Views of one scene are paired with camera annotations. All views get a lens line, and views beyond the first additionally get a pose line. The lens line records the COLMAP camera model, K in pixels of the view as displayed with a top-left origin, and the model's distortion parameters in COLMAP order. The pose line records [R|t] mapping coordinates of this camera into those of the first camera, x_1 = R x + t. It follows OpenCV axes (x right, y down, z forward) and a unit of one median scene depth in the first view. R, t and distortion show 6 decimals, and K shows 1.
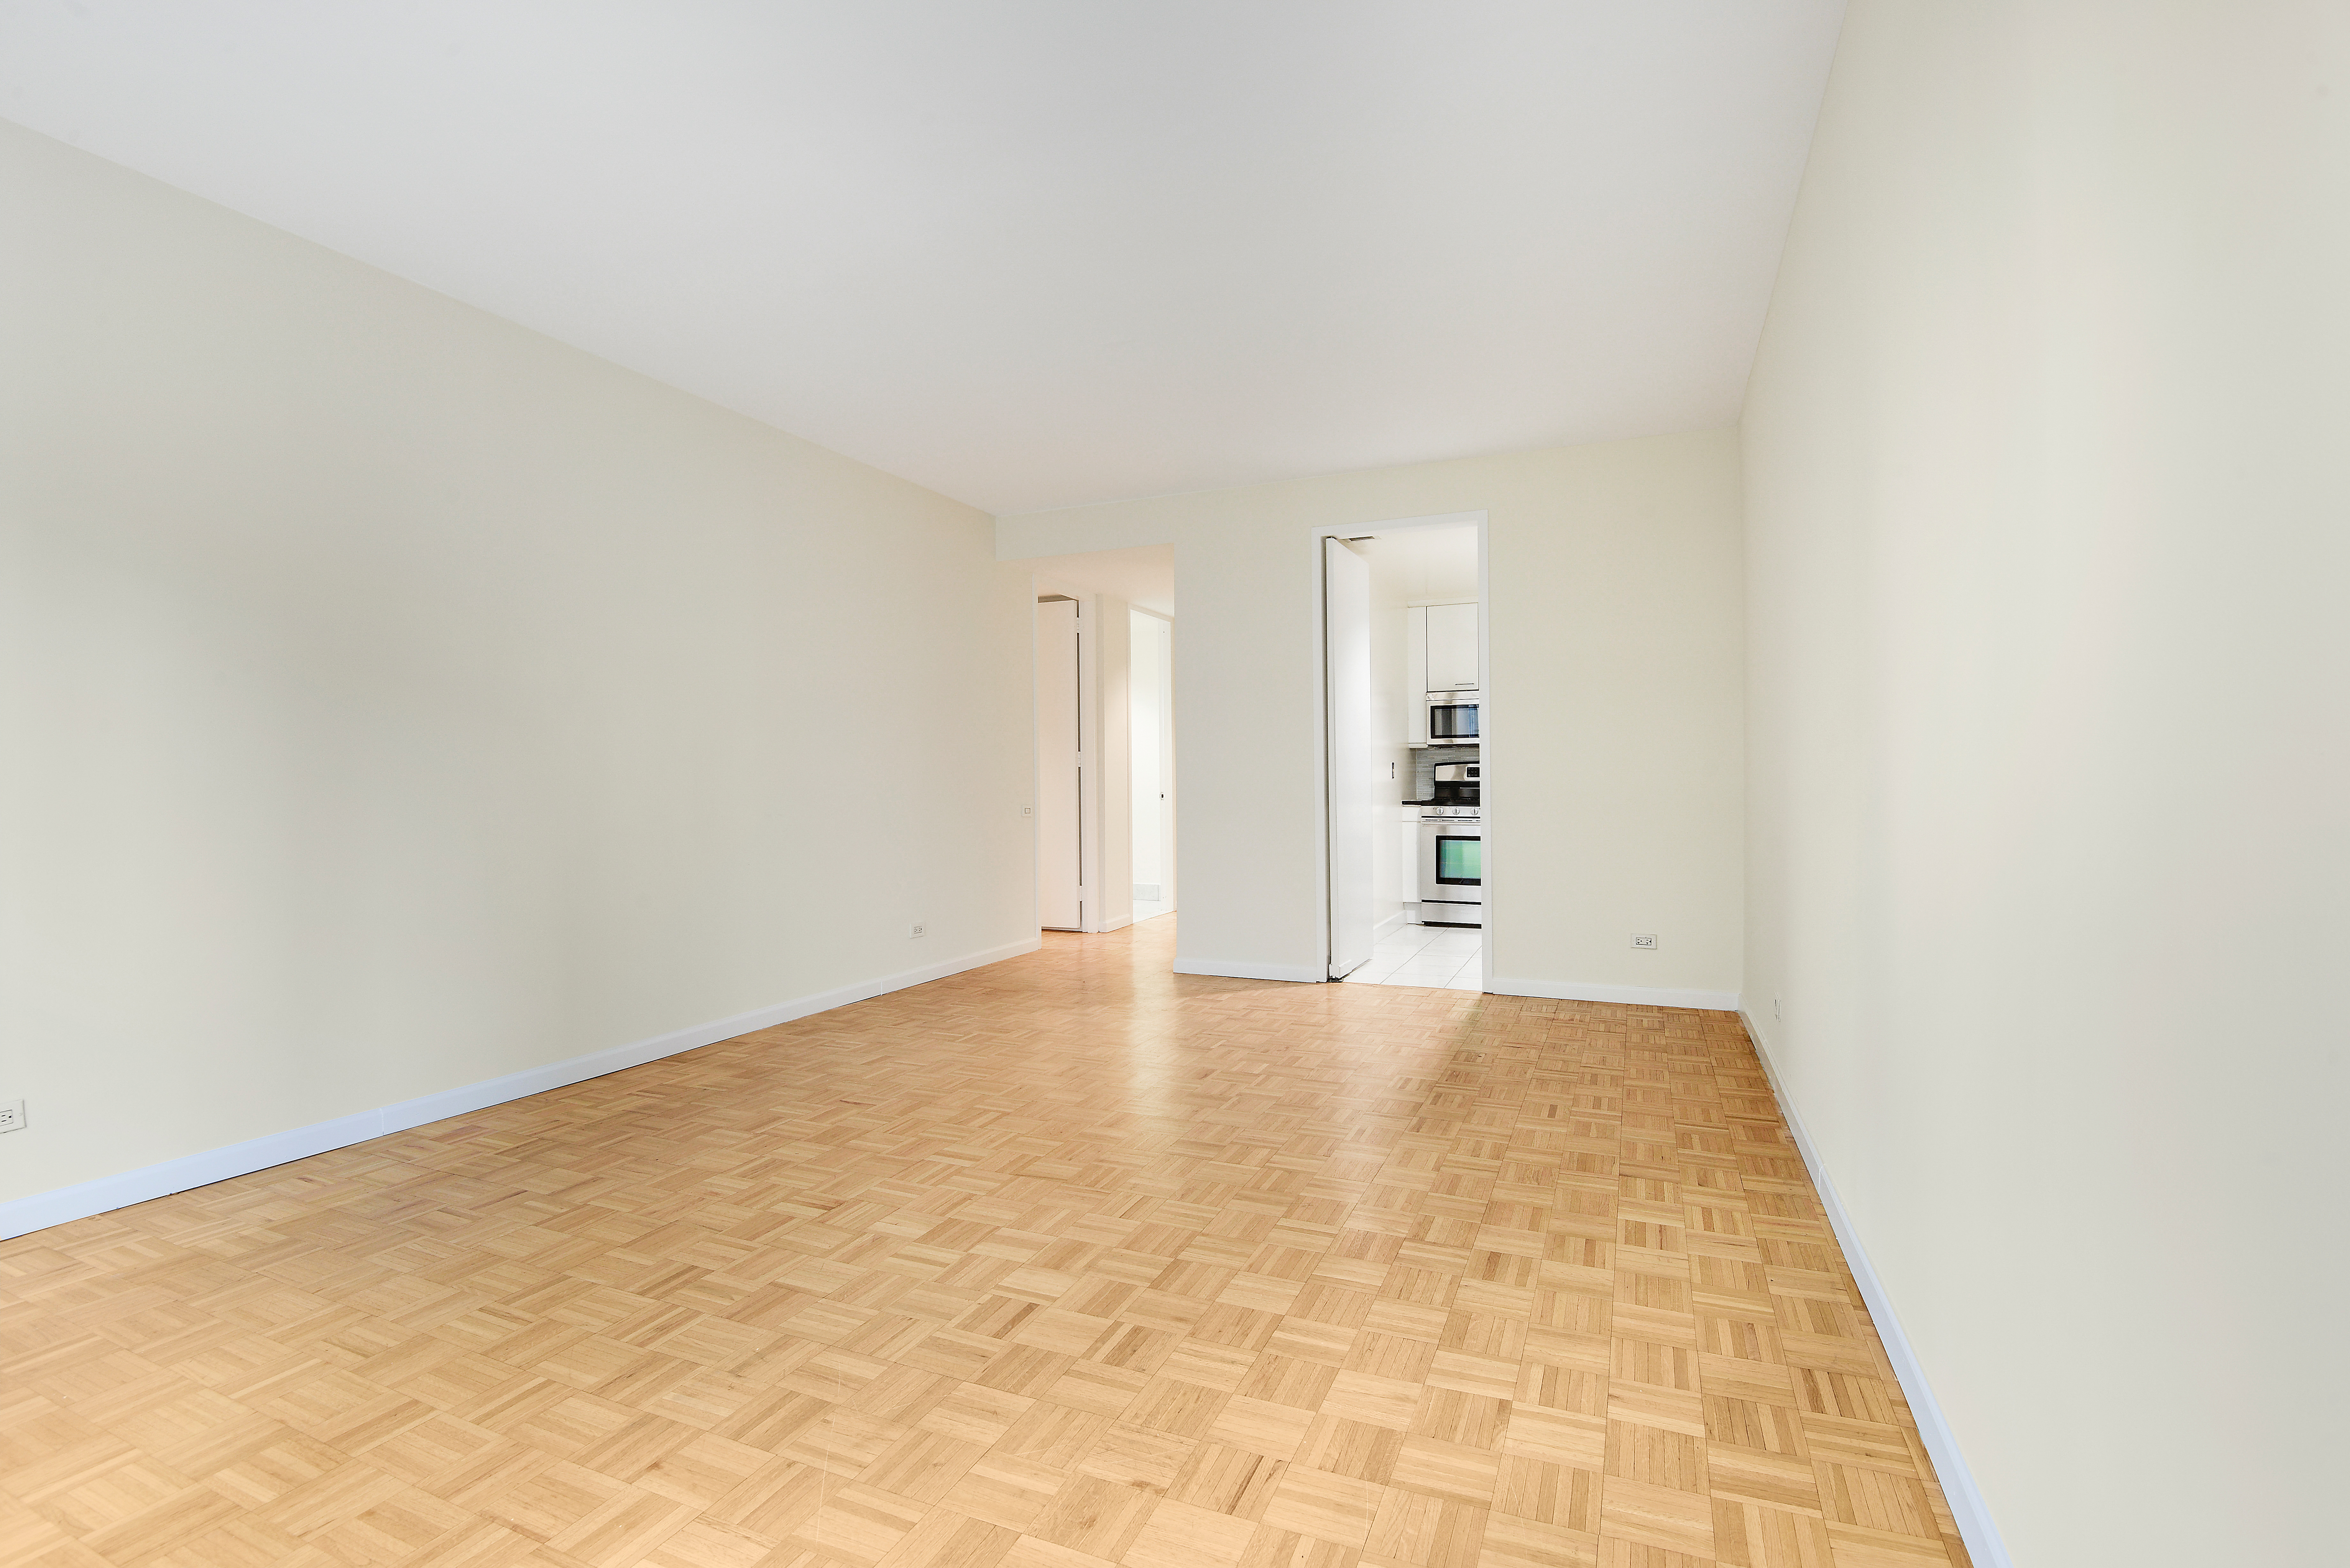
lens RADIAL K [[1084.1, 0, 1159.6], [0, 1084.1, 780.7], [0, 0, 1]] dist [-0.030466, -0.005079]
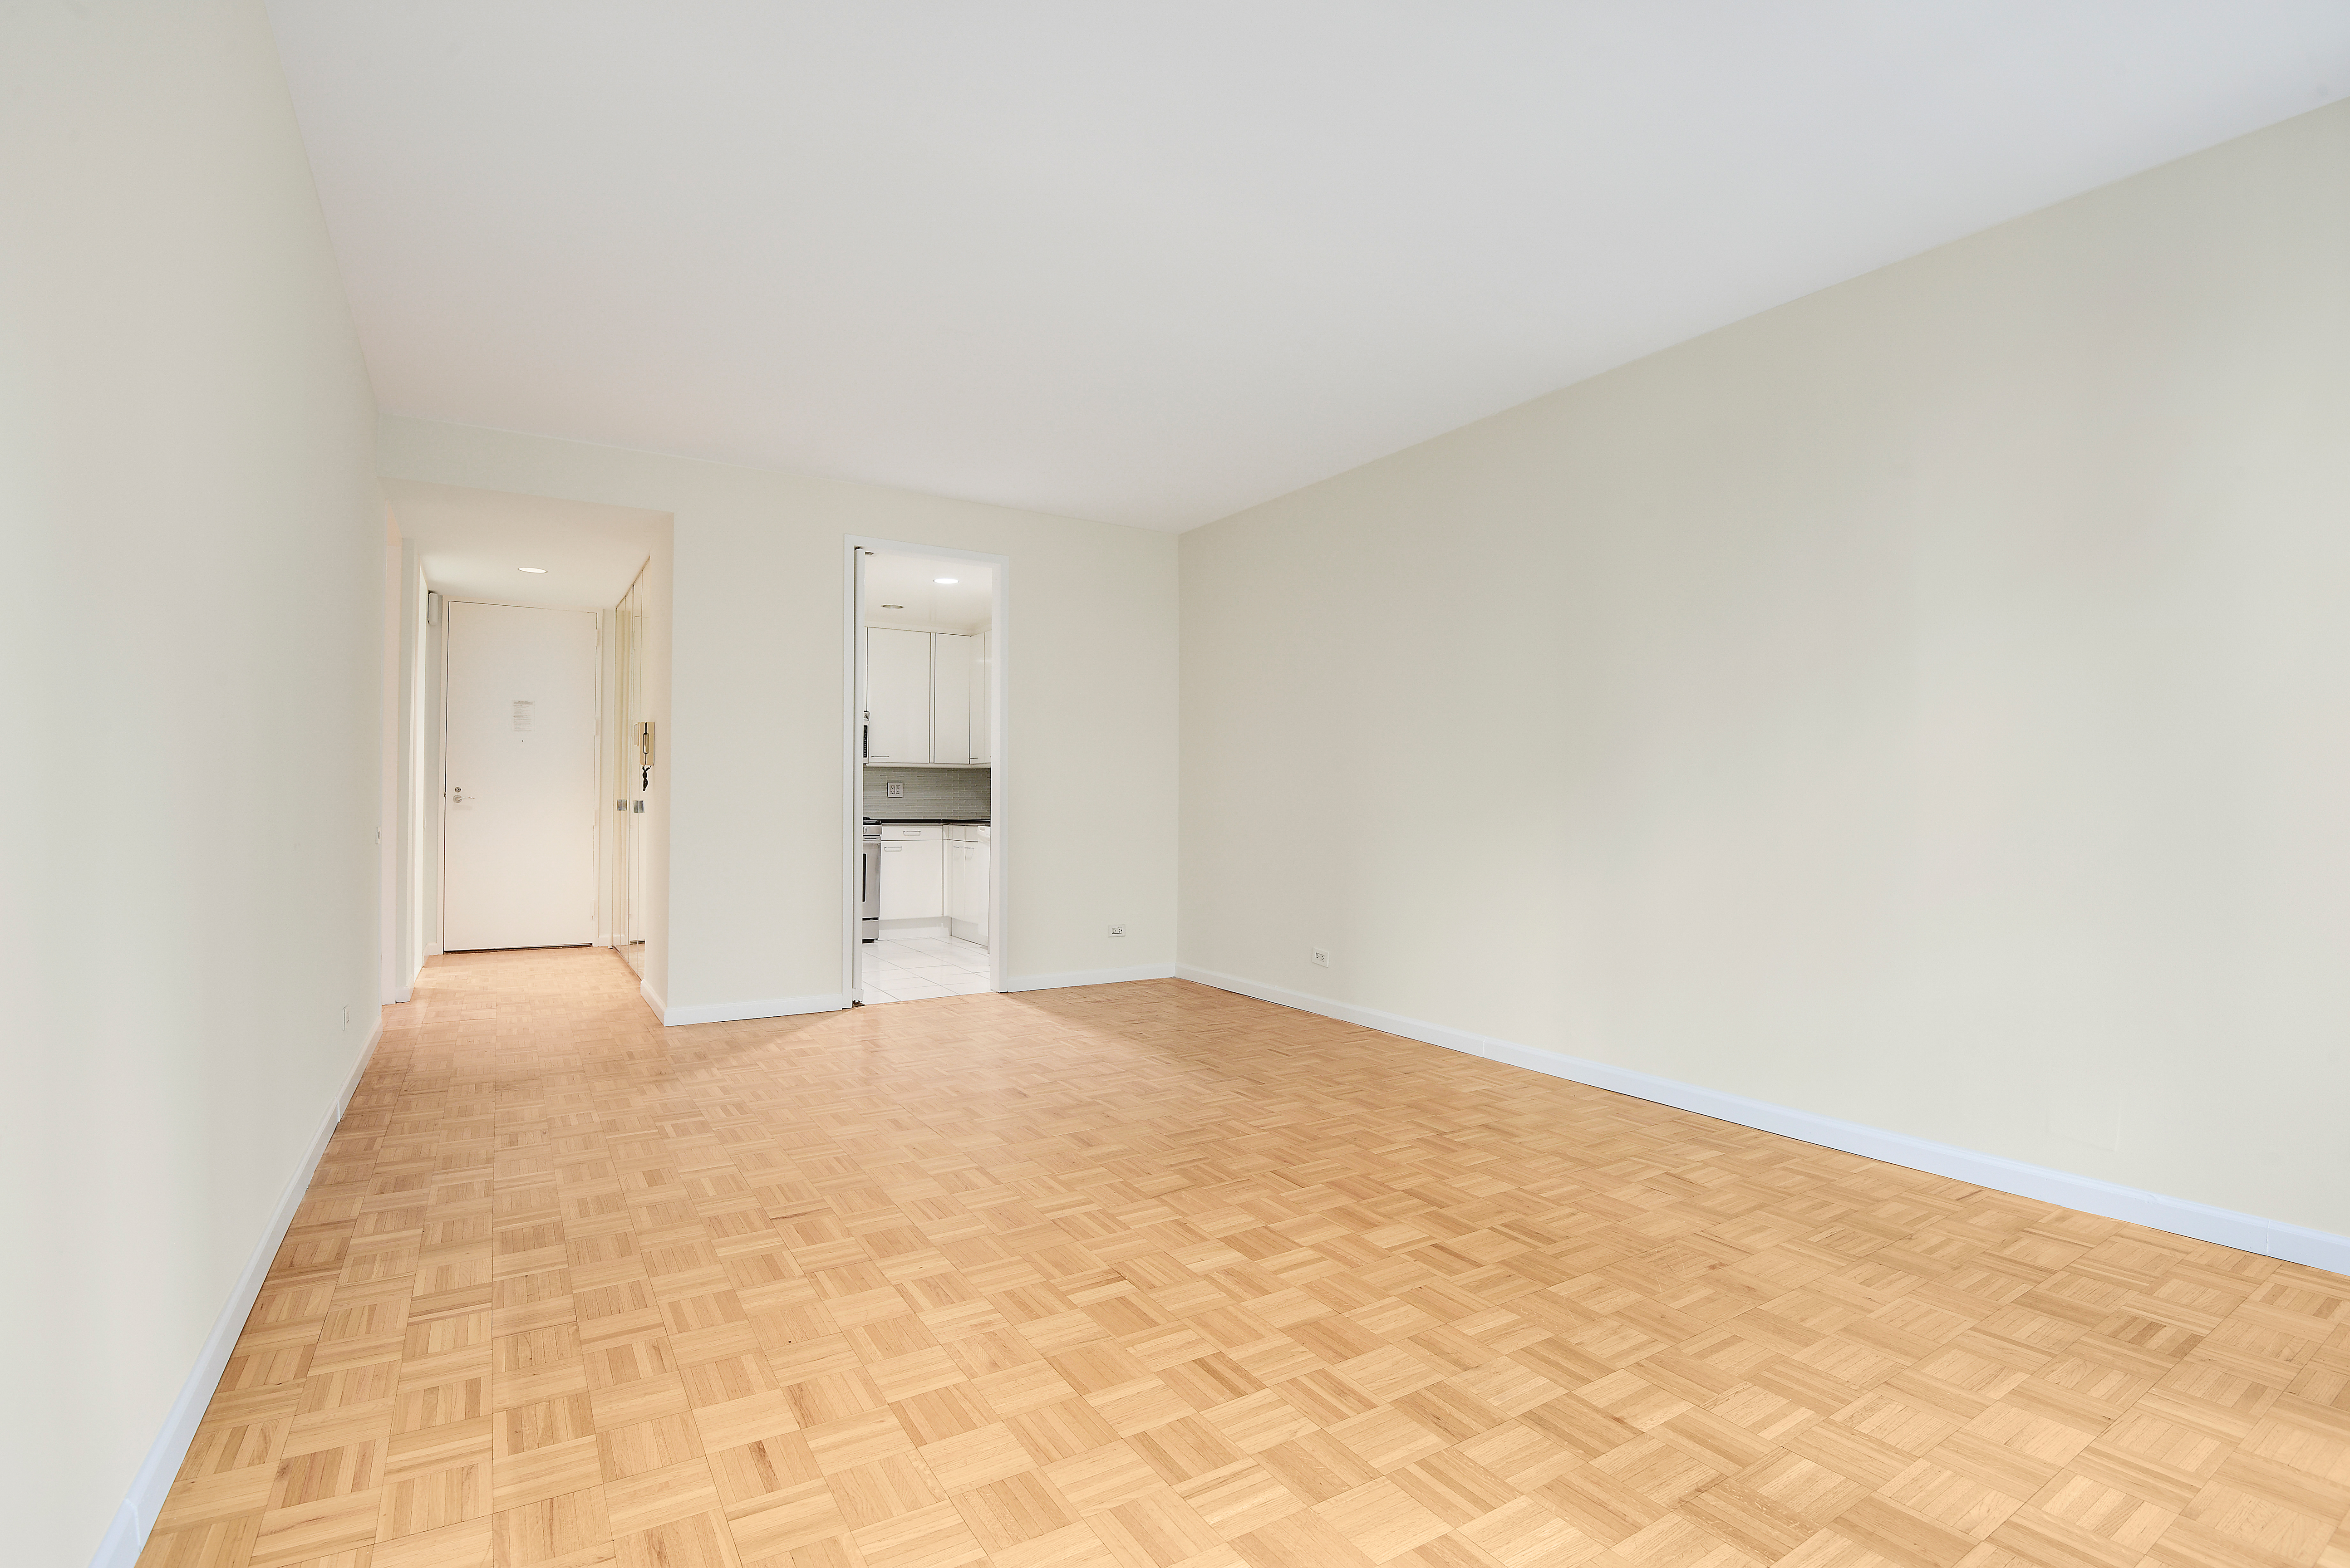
lens RADIAL K [[1084.1, 0, 1164.8], [0, 1084.1, 766.2], [0, 0, 1]] dist [-0.030466, -0.005079]
pose [[0.574829, 0.032277, 0.817637, -1.022032], [-0.005073, 0.999343, -0.035884, 0.008715], [-0.818258, 0.016480, 0.574615, 0.455019]]
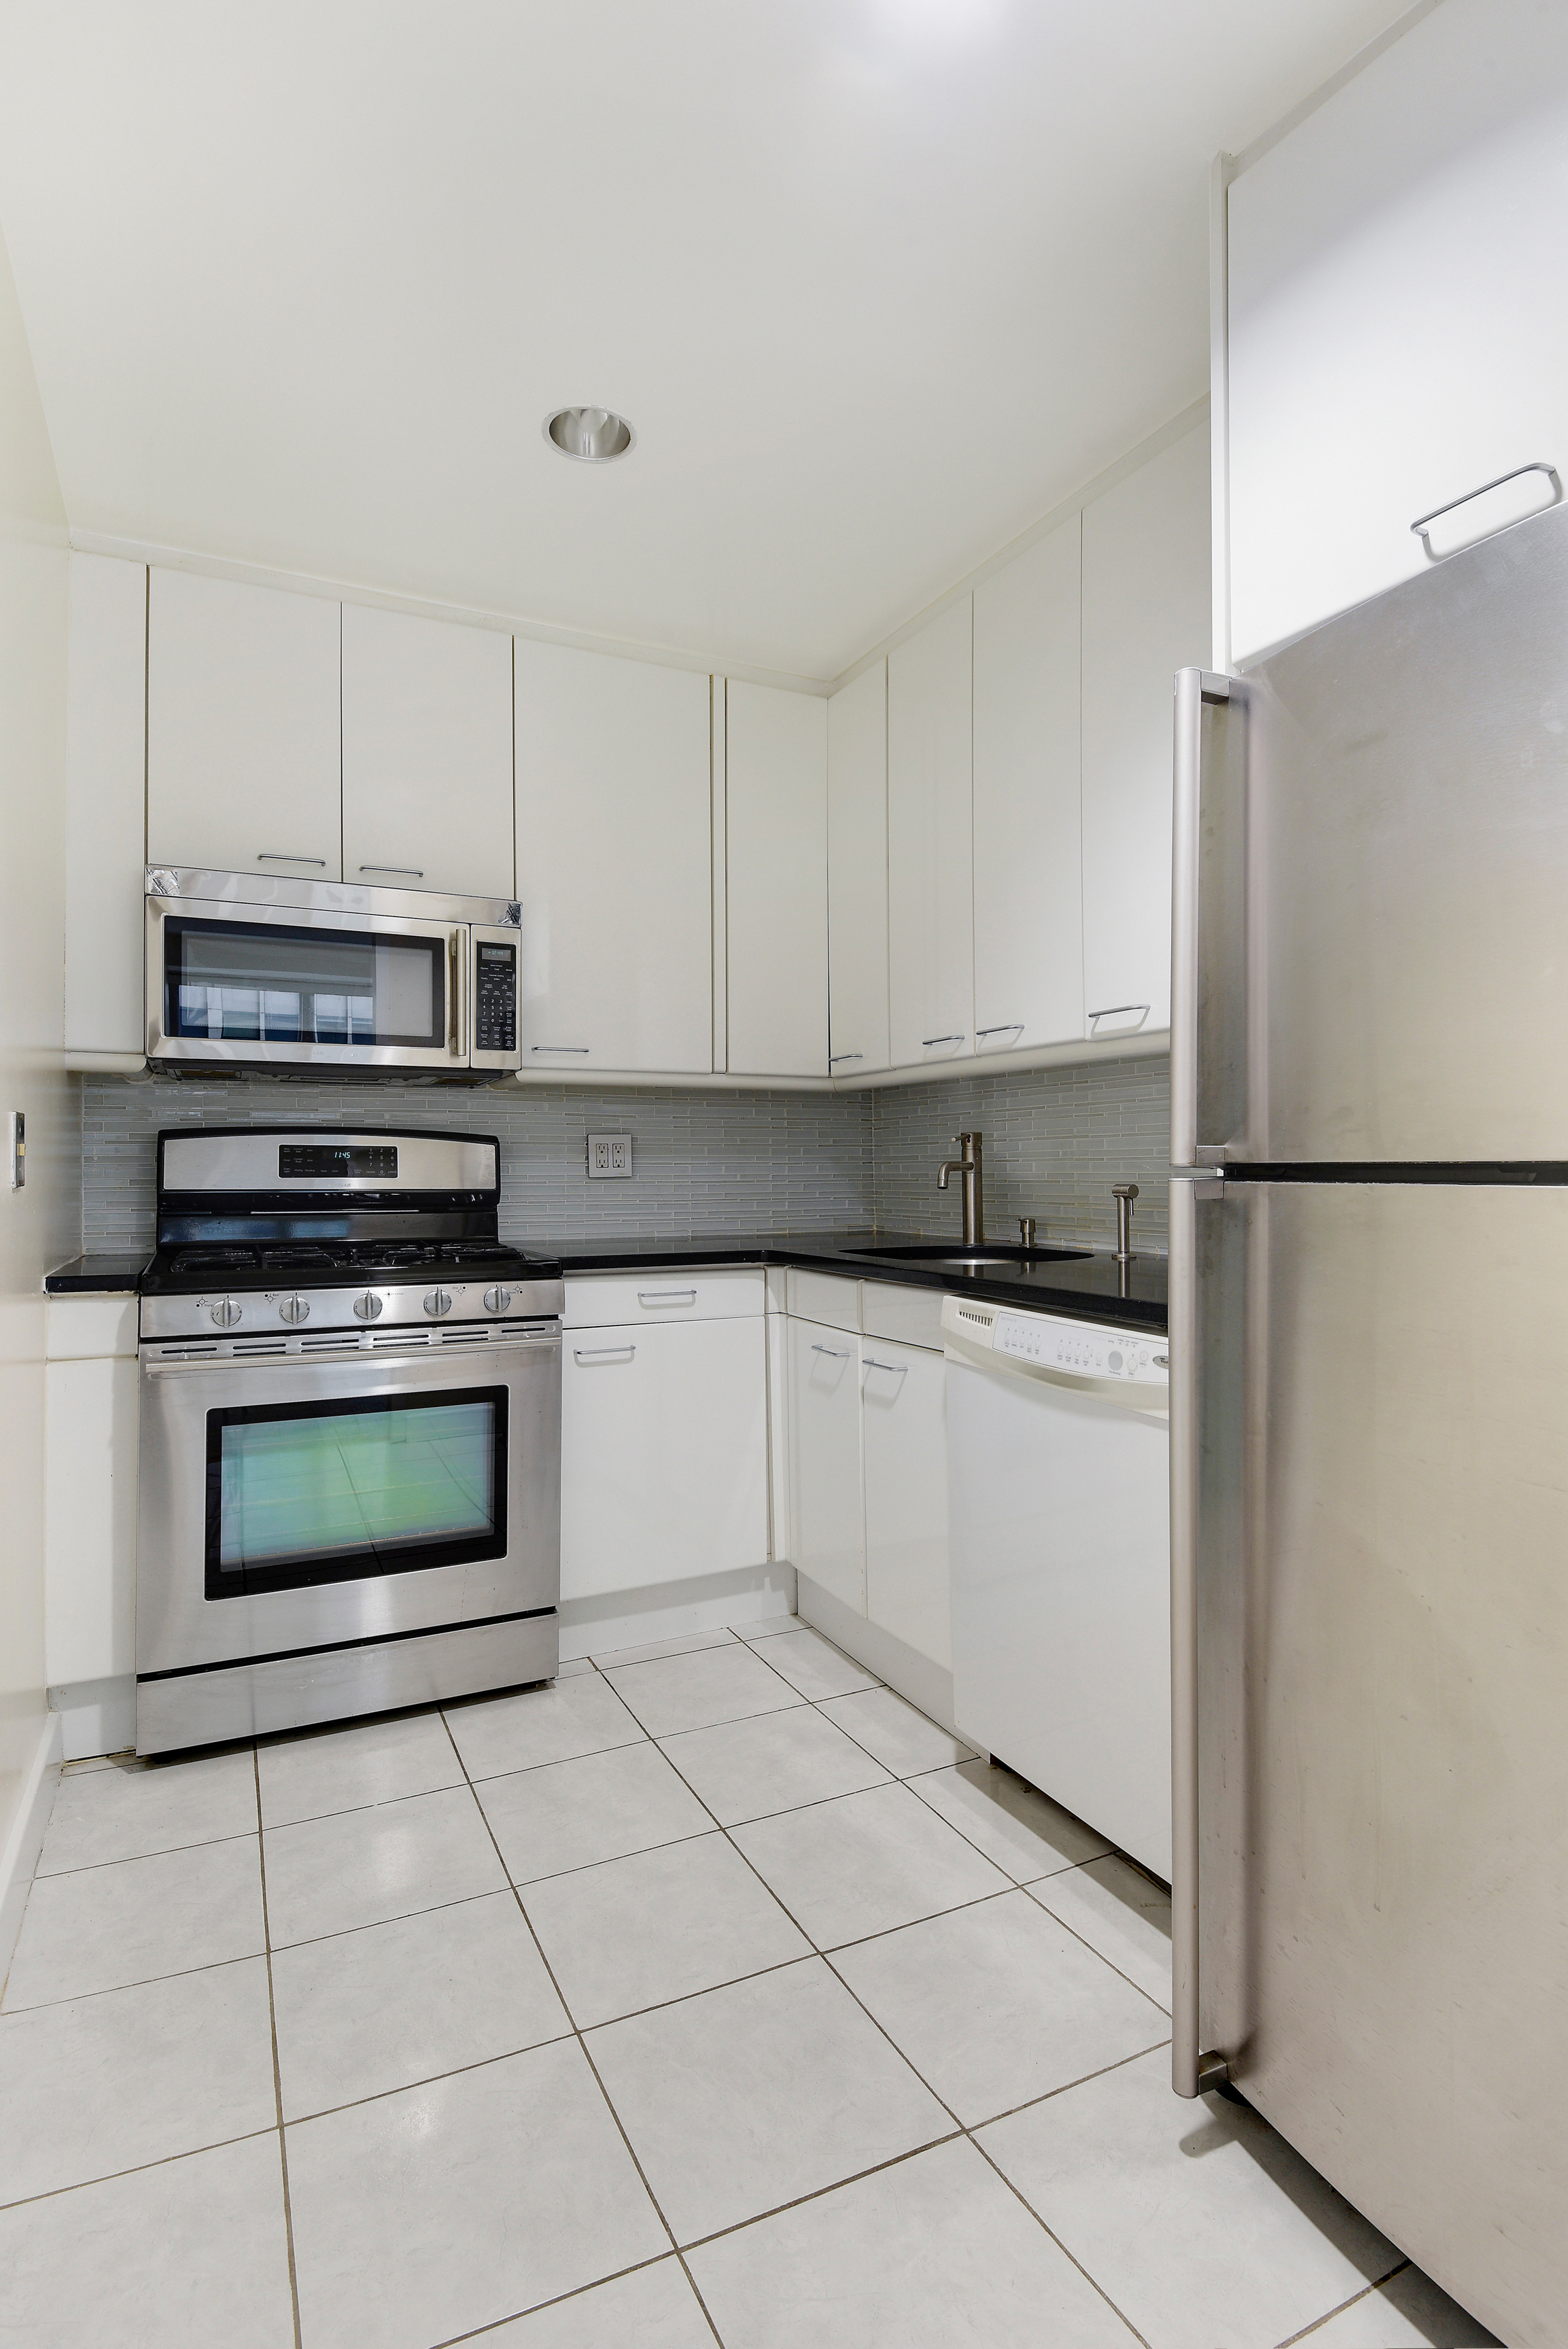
lens RADIAL K [[1083.8, 0, 785.1], [0, 1083.8, 1175.4], [0, 0, 1]] dist [-0.030466, -0.005079]
pose [[0.643741, 0.008918, 0.765192, 0.444635], [0.003177, 0.999892, -0.014326, 0.002386], [-0.765237, 0.011653, 0.643643, 2.142562]]
